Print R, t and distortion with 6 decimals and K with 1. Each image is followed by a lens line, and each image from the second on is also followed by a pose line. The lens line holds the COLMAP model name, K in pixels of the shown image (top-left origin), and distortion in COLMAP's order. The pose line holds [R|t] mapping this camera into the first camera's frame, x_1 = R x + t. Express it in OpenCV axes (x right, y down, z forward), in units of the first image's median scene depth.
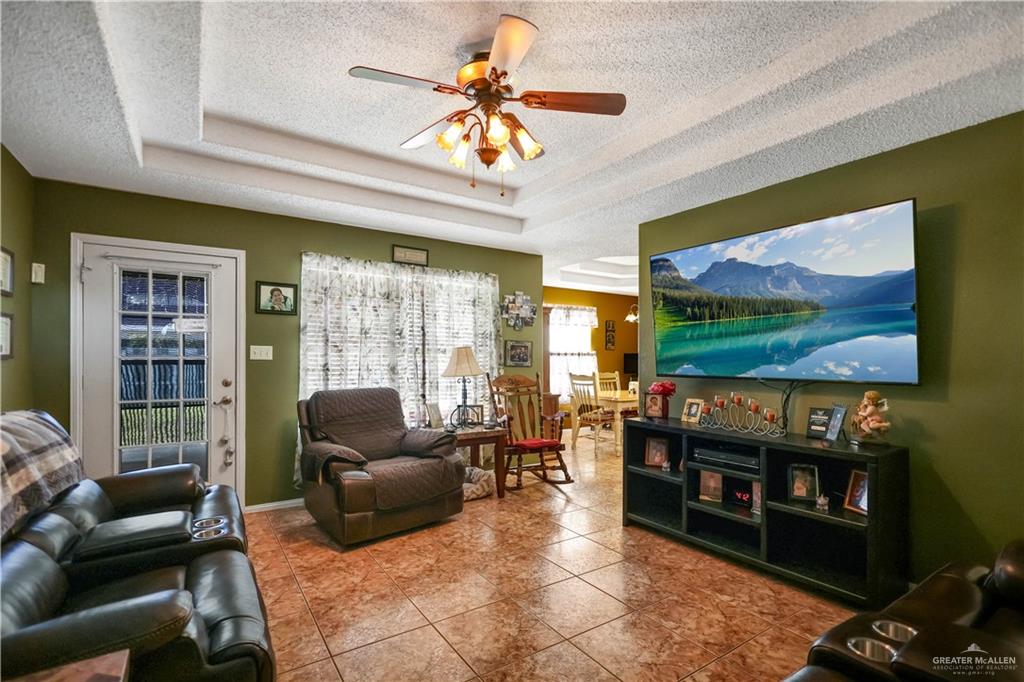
lens RADIAL K [[477.9, 0, 512.5], [0, 477.9, 355.8], [0, 0, 1]] dist [0.020619, -0.000023]
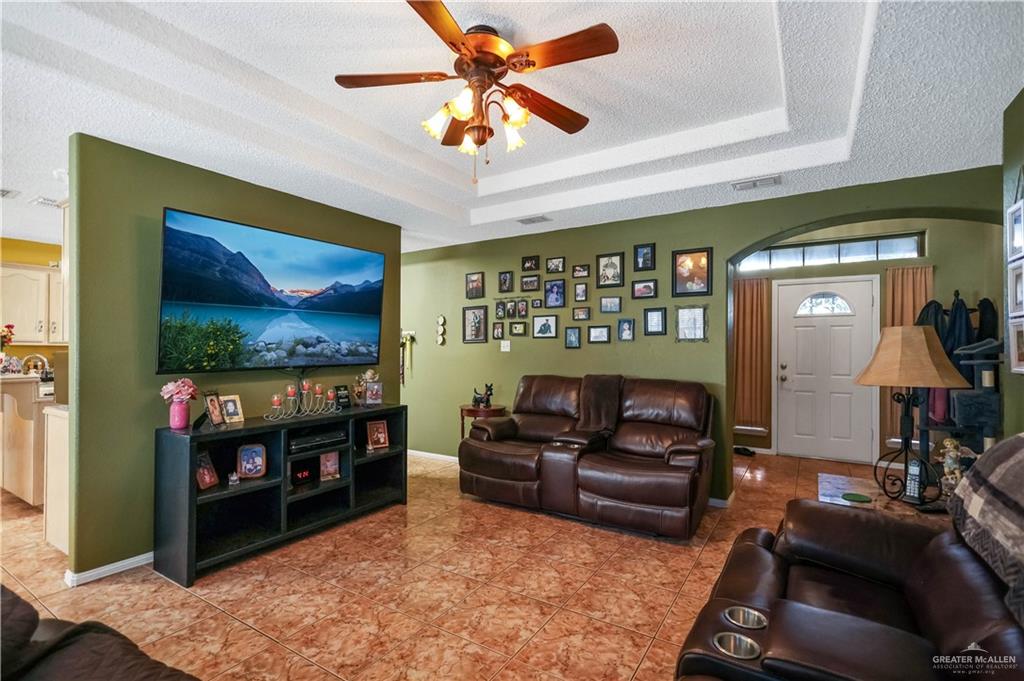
lens RADIAL K [[484.3, 0, 515.6], [0, 484.3, 347.0], [0, 0, 1]] dist [-0.000557, 0.000317]
pose [[-0.416584, -0.001010, 0.909097, -0.590722], [-0.013509, 0.999896, -0.005080, -0.000390], [-0.908997, -0.014397, -0.416555, 0.831344]]
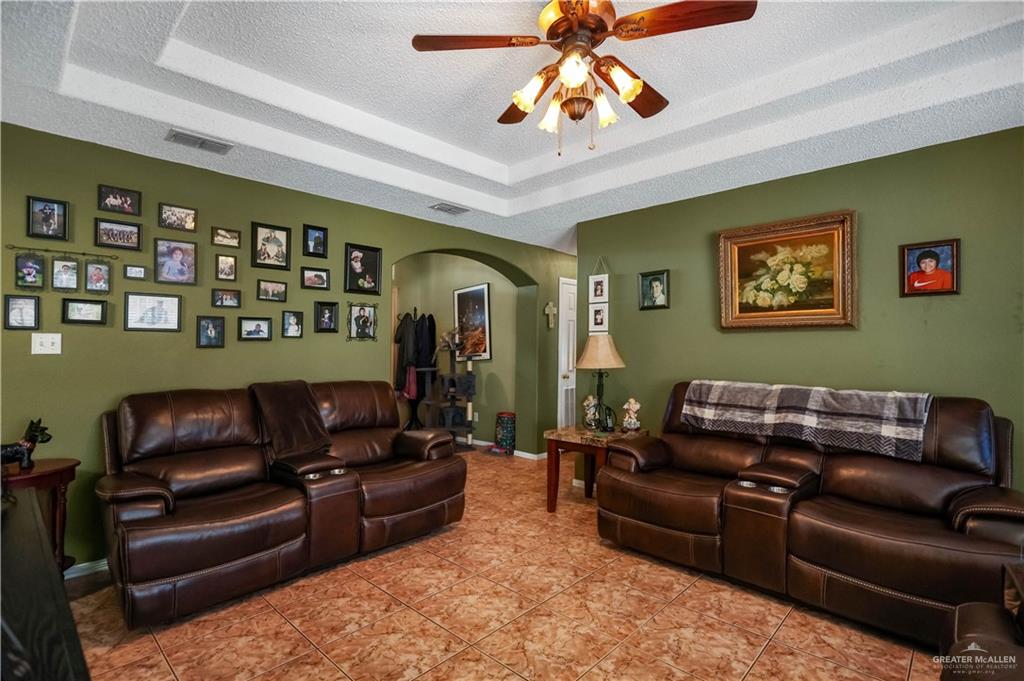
lens RADIAL K [[484.3, 0, 515.6], [0, 484.3, 347.0], [0, 0, 1]] dist [-0.000557, 0.000317]
pose [[-0.971852, -0.002309, -0.235582, 0.144554], [0.000669, 0.999921, -0.012560, 0.005121], [0.235593, -0.012364, -0.971773, 1.126909]]
